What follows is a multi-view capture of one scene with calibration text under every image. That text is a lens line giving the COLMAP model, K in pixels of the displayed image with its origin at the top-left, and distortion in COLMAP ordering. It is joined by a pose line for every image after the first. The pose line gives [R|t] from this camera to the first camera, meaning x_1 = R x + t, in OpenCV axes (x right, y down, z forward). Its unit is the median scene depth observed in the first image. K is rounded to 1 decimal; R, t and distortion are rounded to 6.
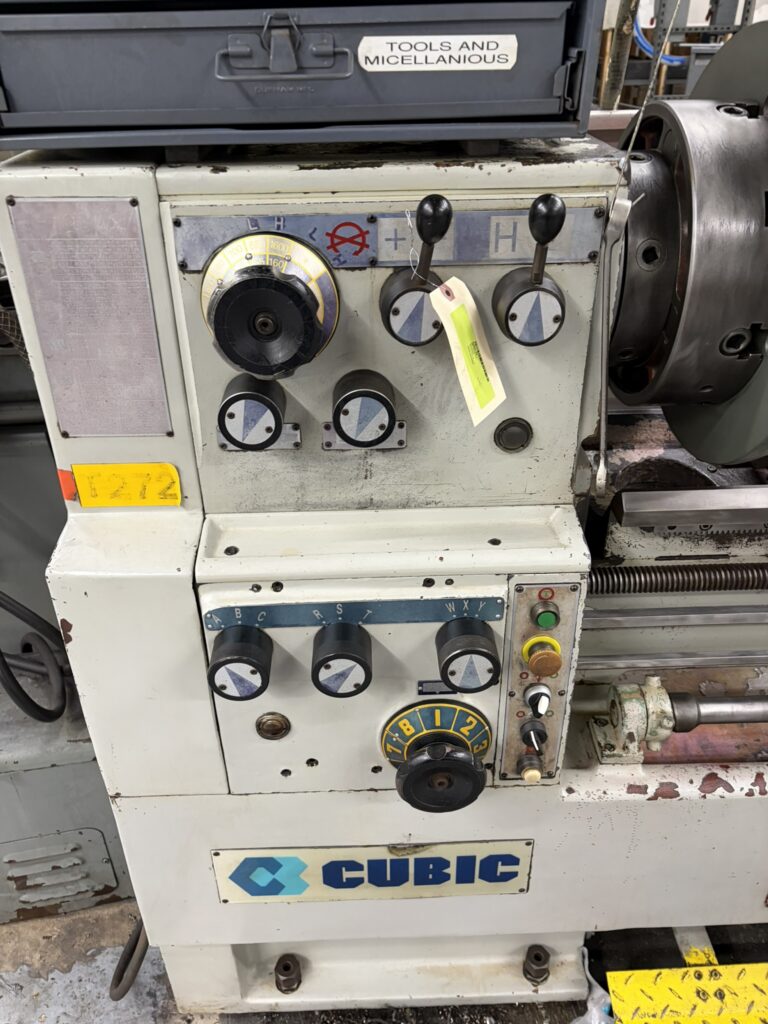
lens RADIAL K [[776.4, 0, 373.3], [0, 776.4, 512.5], [0, 0, 1]] dist [0.013797, -0.007202]
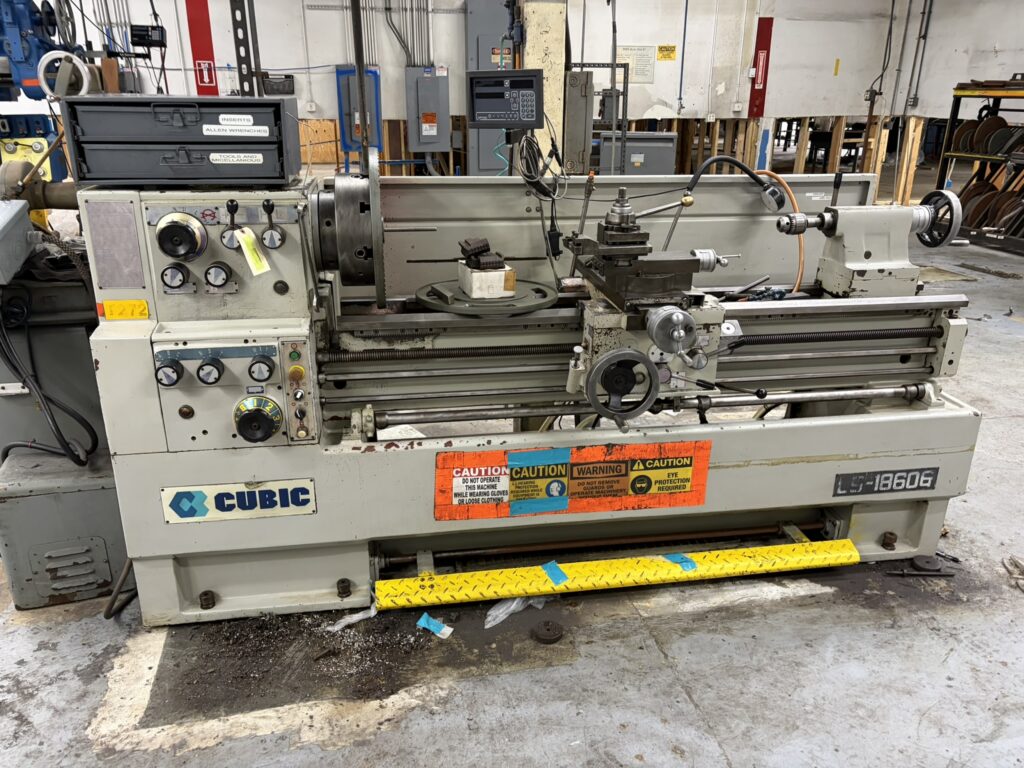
lens RADIAL K [[776.0, 0, 512.0], [0, 776.0, 384.0], [0, 0, 1]] dist [0.023344, -0.012030]
pose [[0.990663, -0.023362, 0.134314, 0.572720], [0.051068, 0.977068, -0.206712, 0.777771], [-0.126404, 0.211641, 0.969139, -1.541135]]
